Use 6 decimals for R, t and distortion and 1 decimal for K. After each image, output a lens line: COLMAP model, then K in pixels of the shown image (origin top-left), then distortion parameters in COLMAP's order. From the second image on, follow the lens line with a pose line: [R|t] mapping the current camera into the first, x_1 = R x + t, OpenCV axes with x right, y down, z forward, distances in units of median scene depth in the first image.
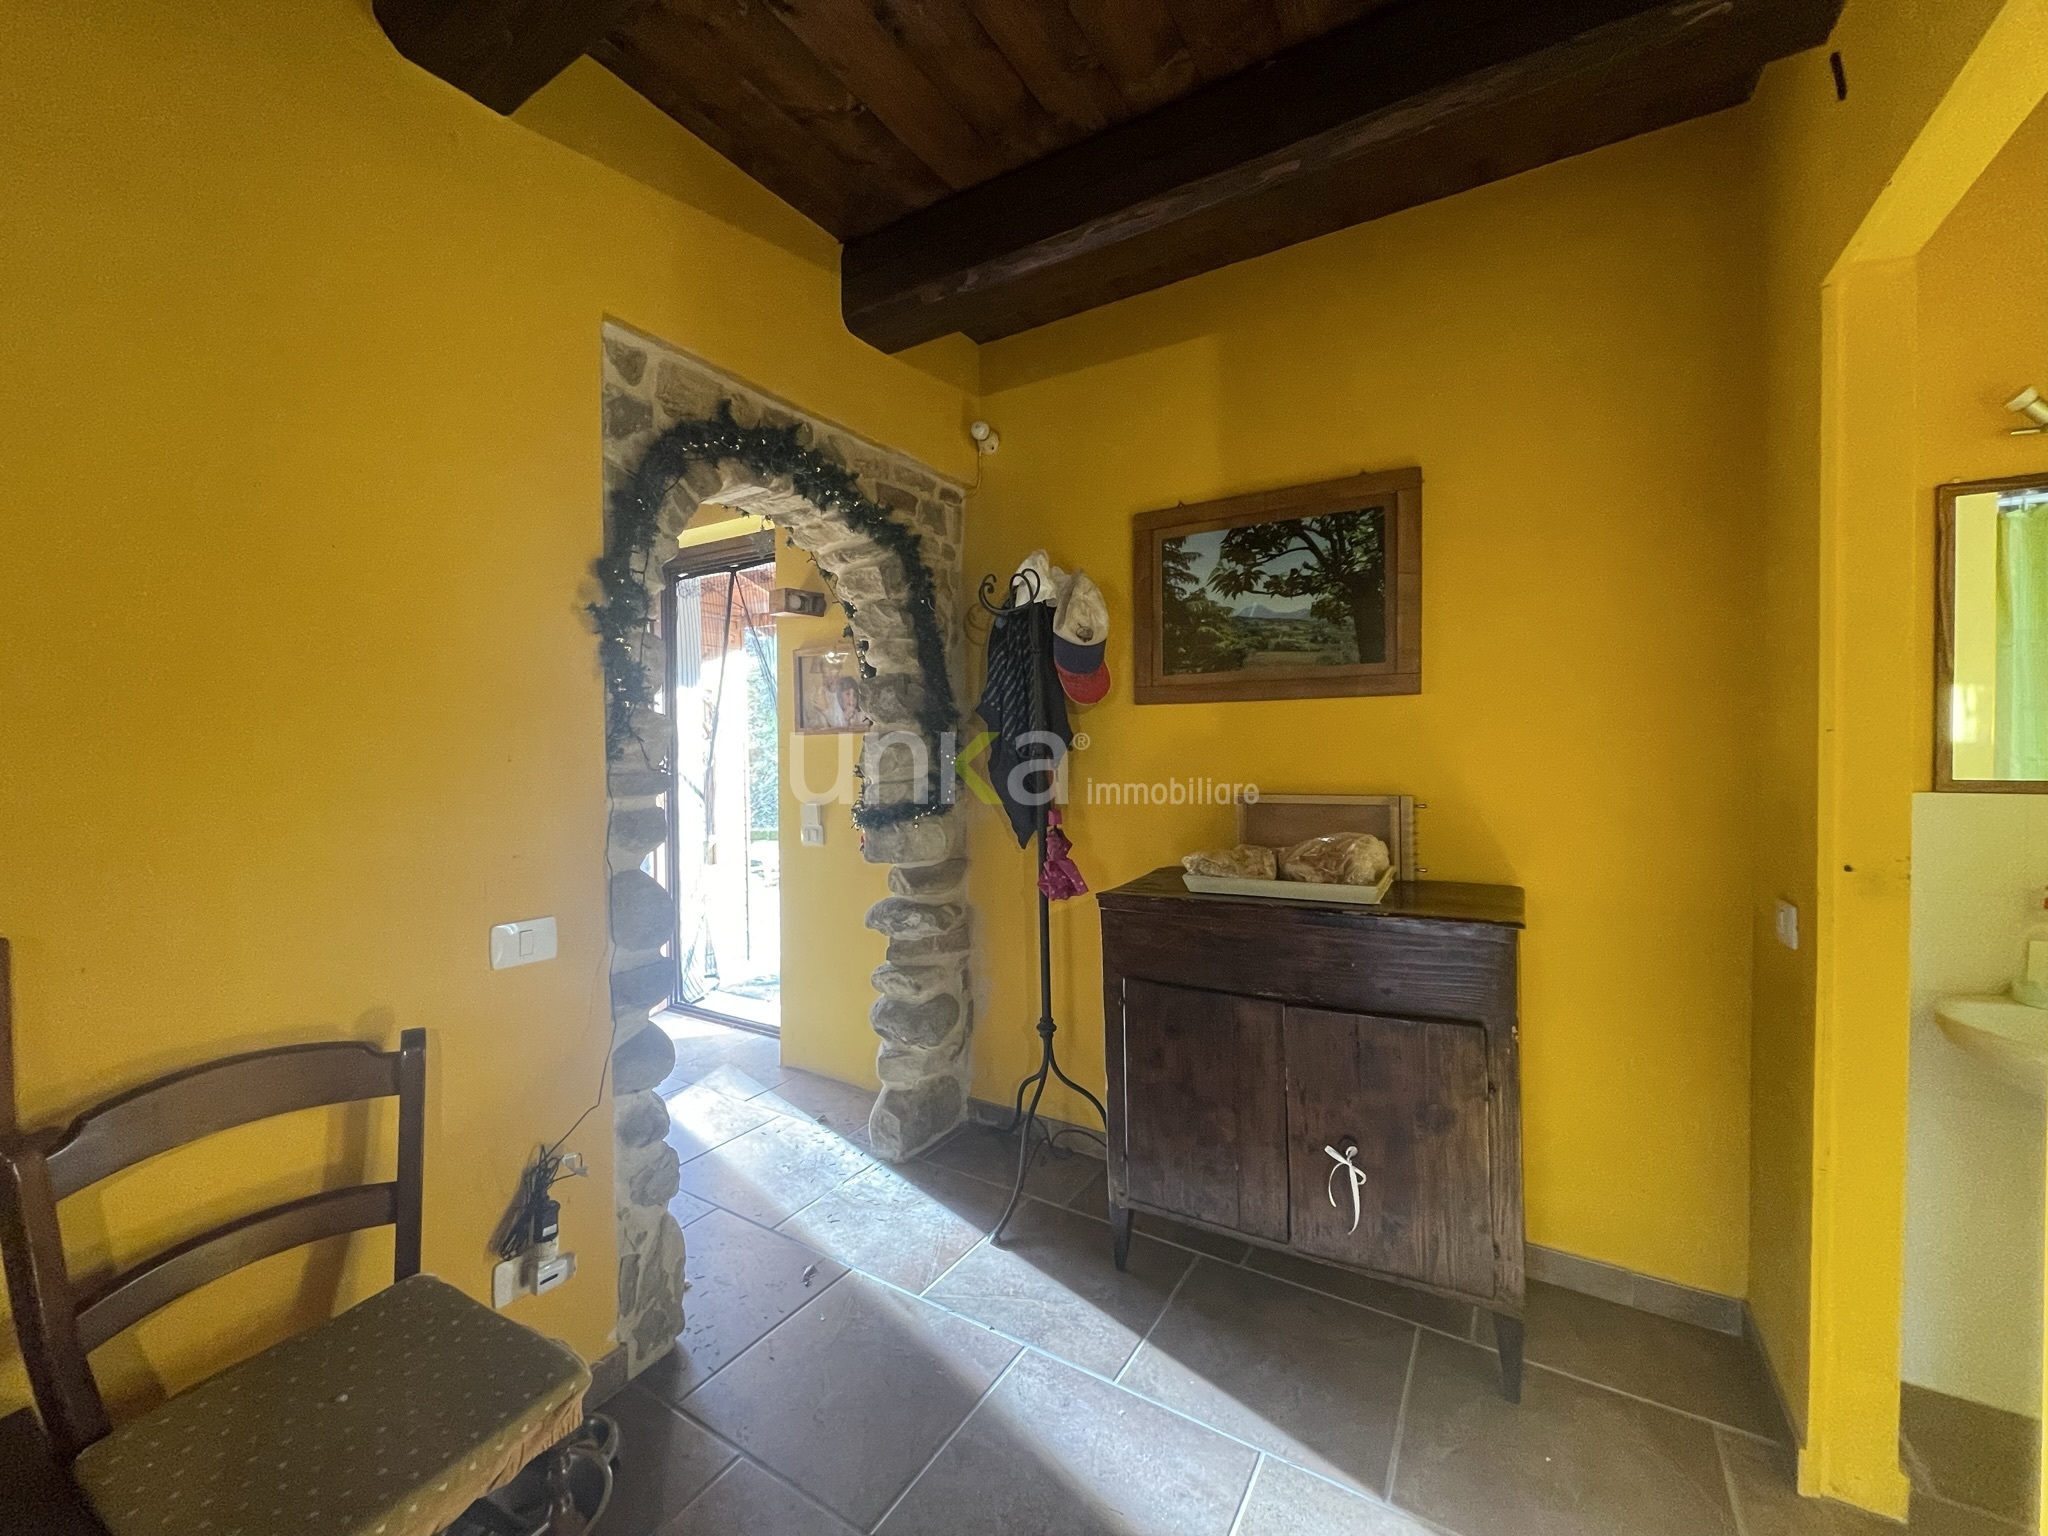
lens RADIAL K [[823.2, 0, 1026.8], [0, 823.2, 771.8], [0, 0, 1]] dist [-0.002043, -0.002165]
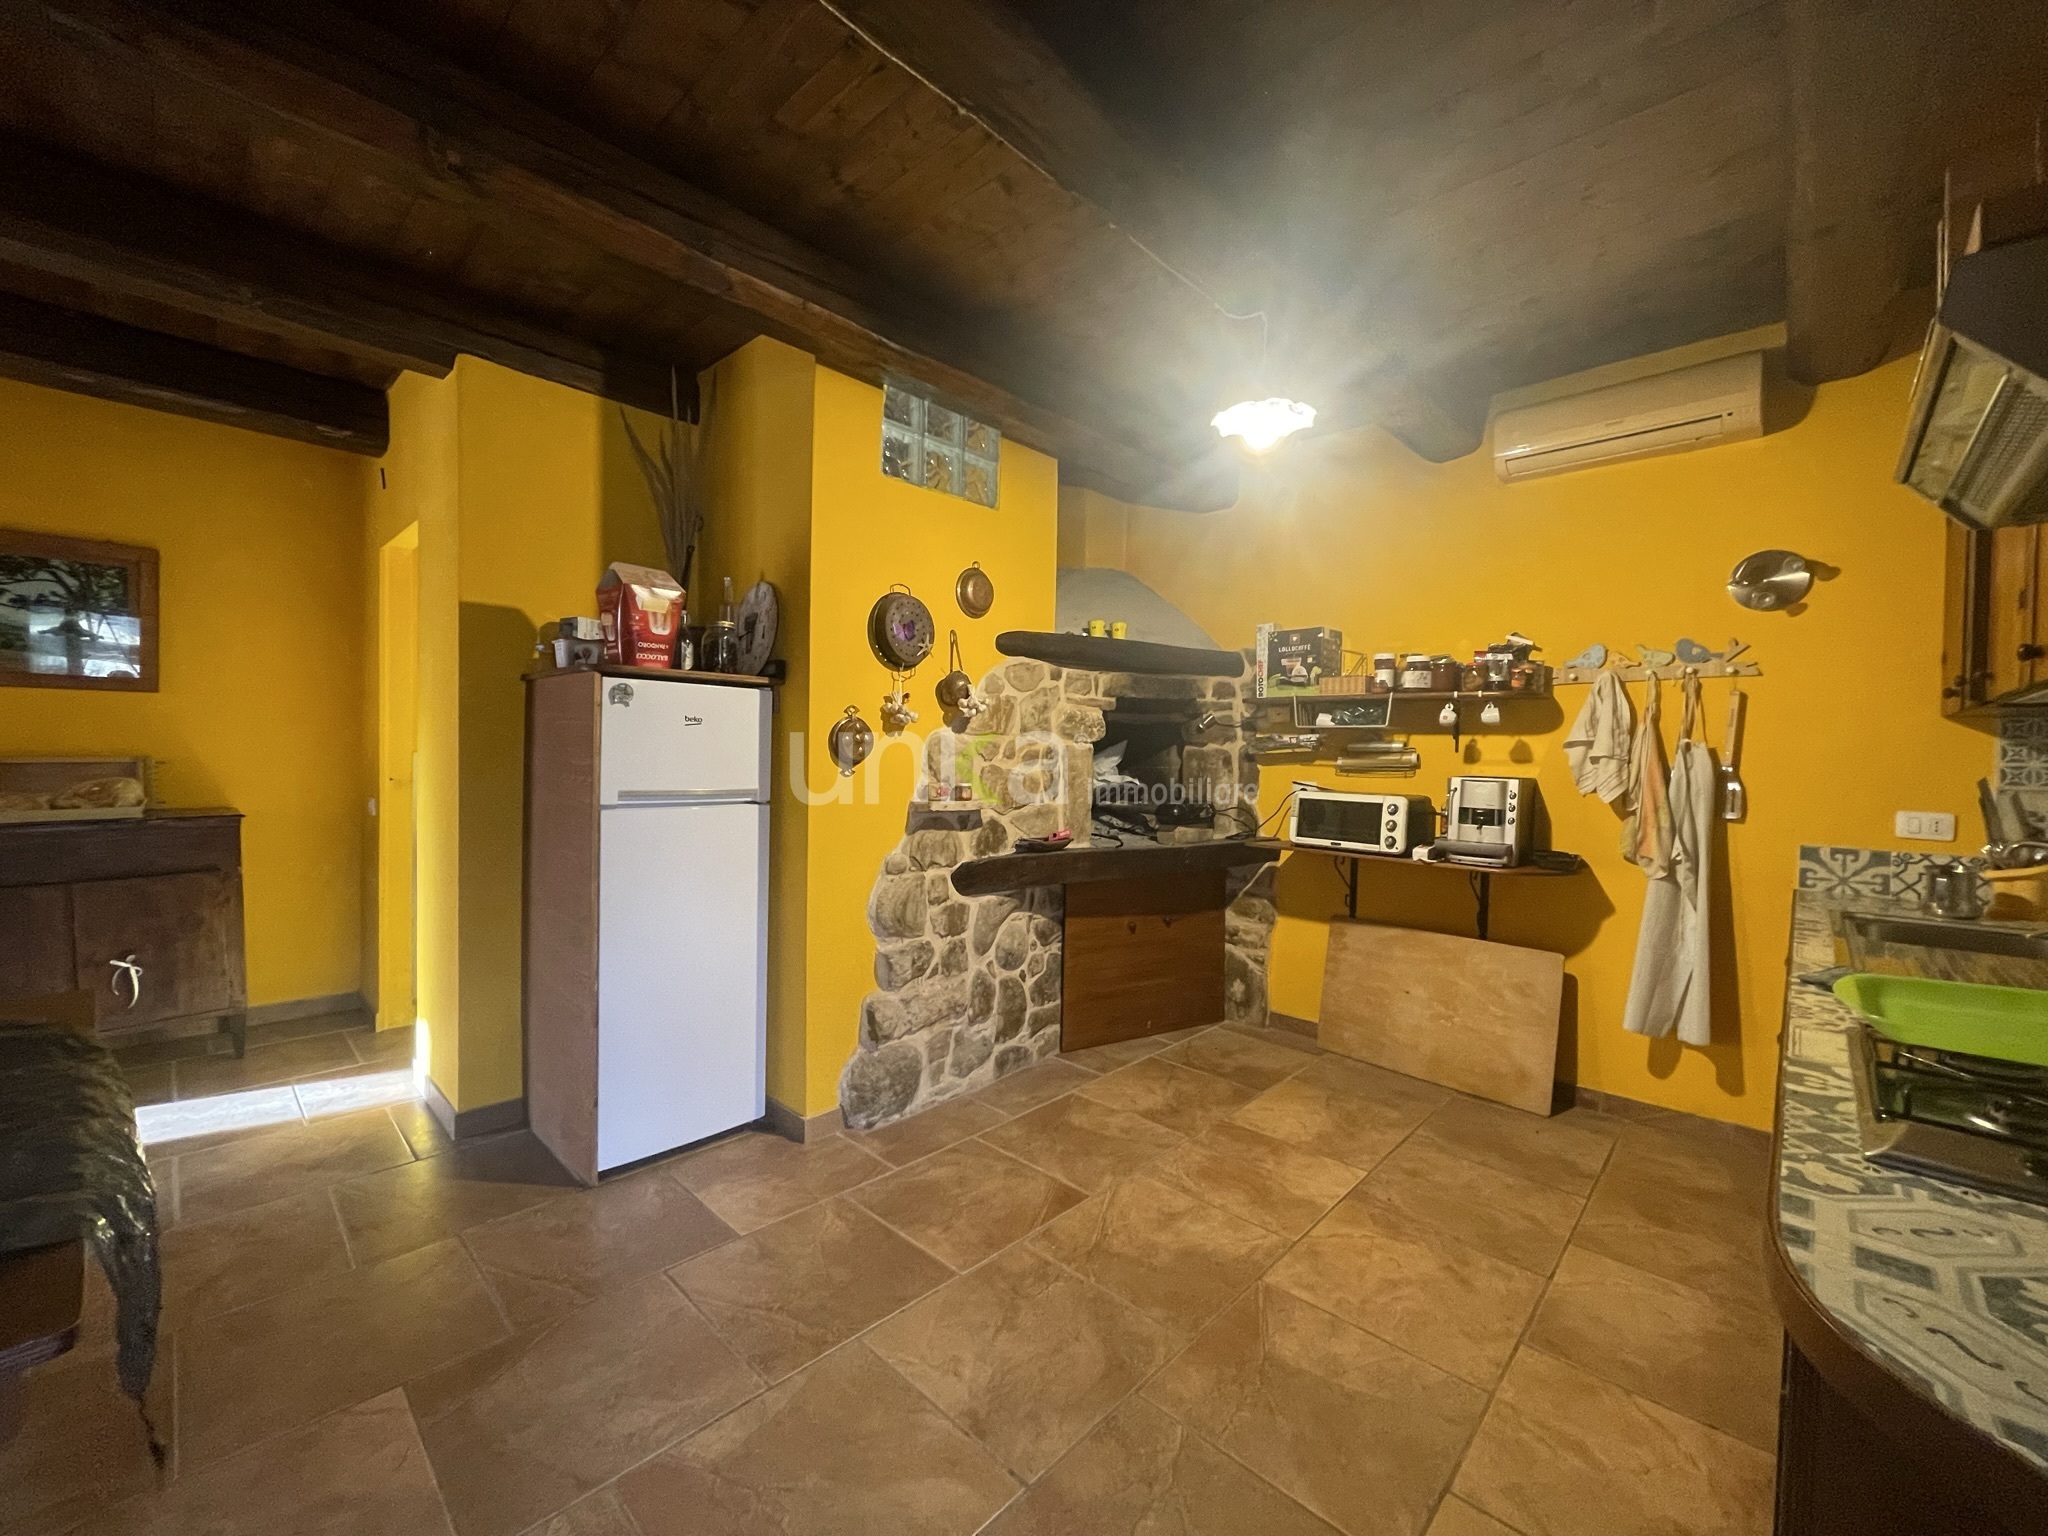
lens RADIAL K [[823.2, 0, 1030.0], [0, 823.2, 768.9], [0, 0, 1]] dist [-0.002043, -0.002165]
pose [[0.207294, -0.007523, 0.978250, -0.784485], [0.000326, 0.999971, 0.007621, 0.045151], [-0.978279, -0.001261, 0.207291, -1.059018]]
